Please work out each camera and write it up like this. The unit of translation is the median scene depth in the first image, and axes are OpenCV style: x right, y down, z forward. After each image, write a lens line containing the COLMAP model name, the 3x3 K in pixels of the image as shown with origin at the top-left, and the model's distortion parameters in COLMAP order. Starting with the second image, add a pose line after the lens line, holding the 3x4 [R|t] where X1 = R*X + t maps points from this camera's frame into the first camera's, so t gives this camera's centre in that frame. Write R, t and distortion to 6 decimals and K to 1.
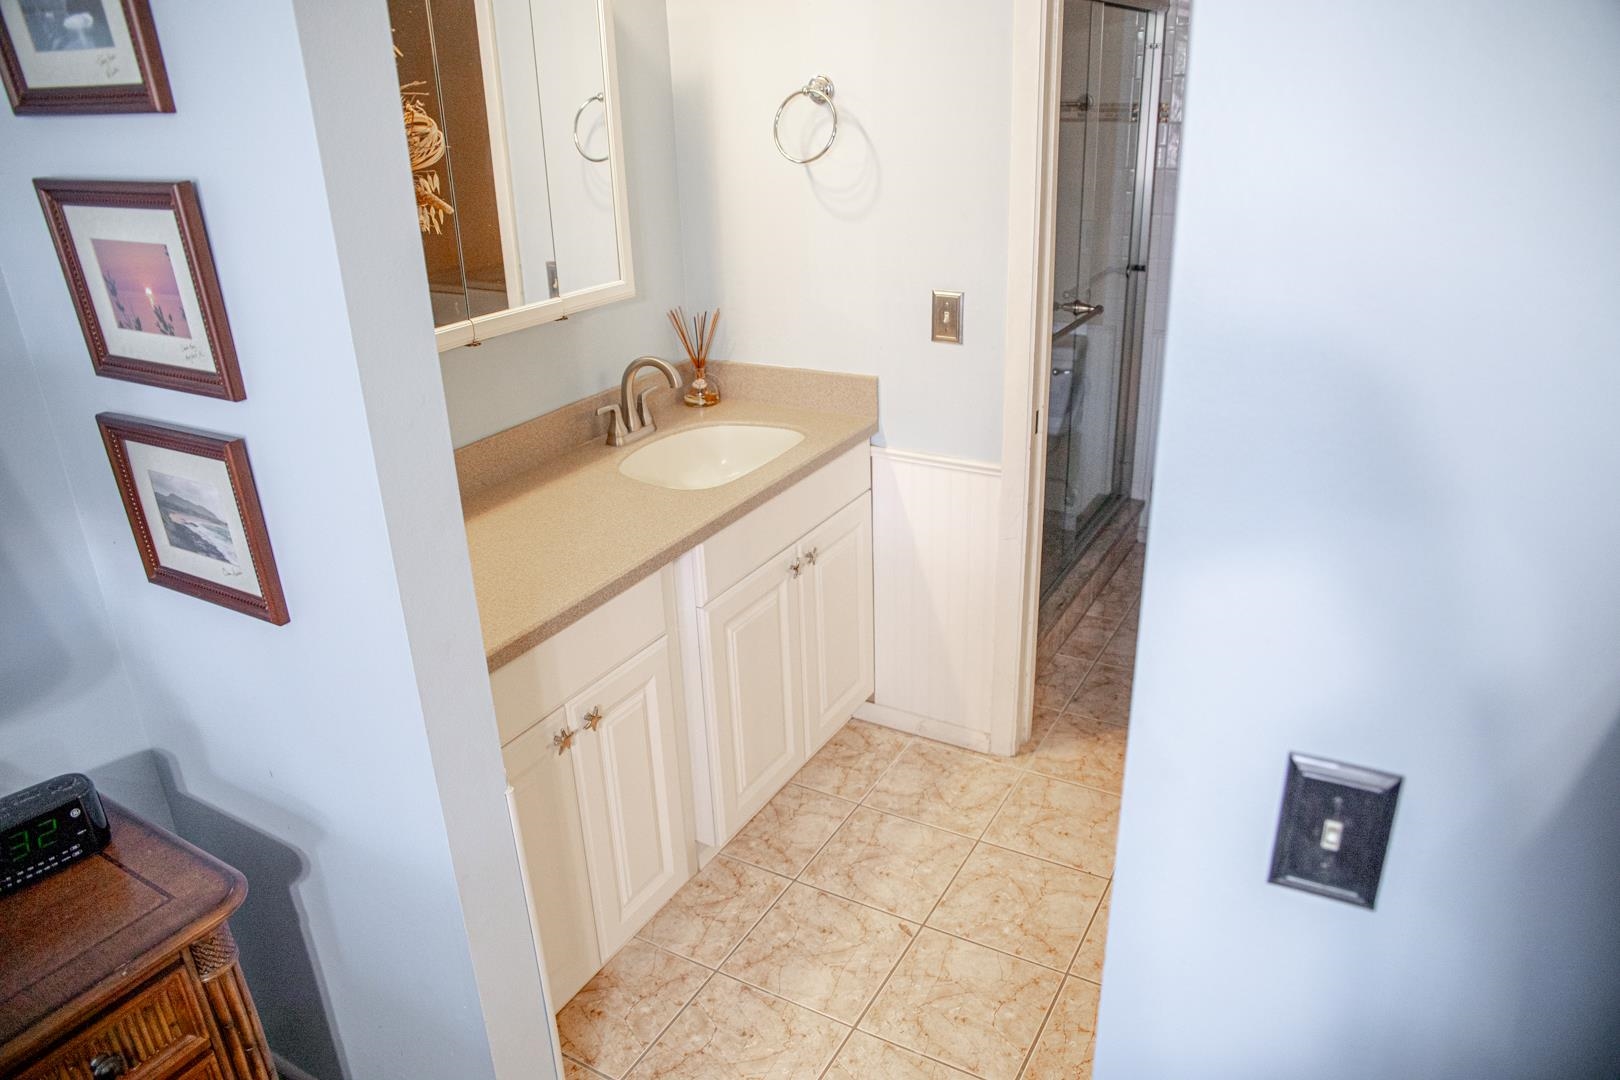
lens RADIAL K [[1109.8, 0, 810.0], [0, 1109.8, 540.0], [0, 0, 1]] dist [-0.116563, 0.099346]
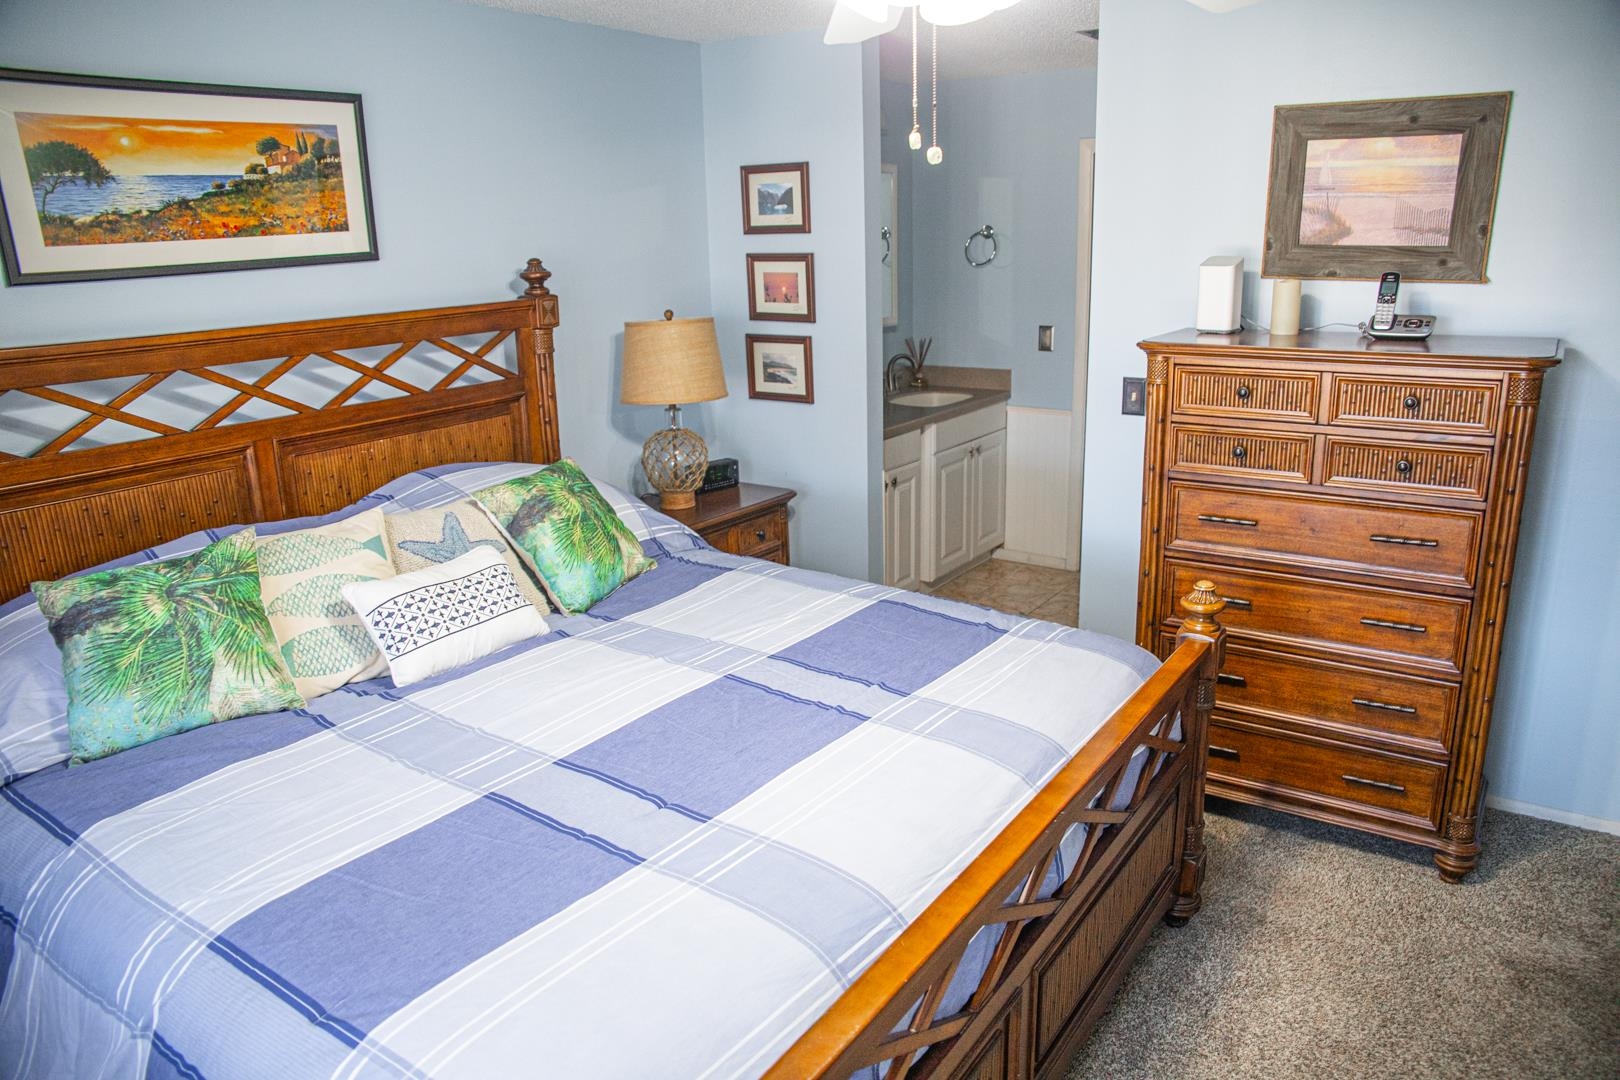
lens RADIAL K [[1109.8, 0, 810.0], [0, 1109.8, 540.0], [0, 0, 1]] dist [-0.116563, 0.099346]
pose [[0.995514, 0.032659, -0.088793, -0.214350], [-0.043033, 0.992135, -0.117547, 0.764298], [0.084256, 0.120841, 0.989090, -1.823821]]
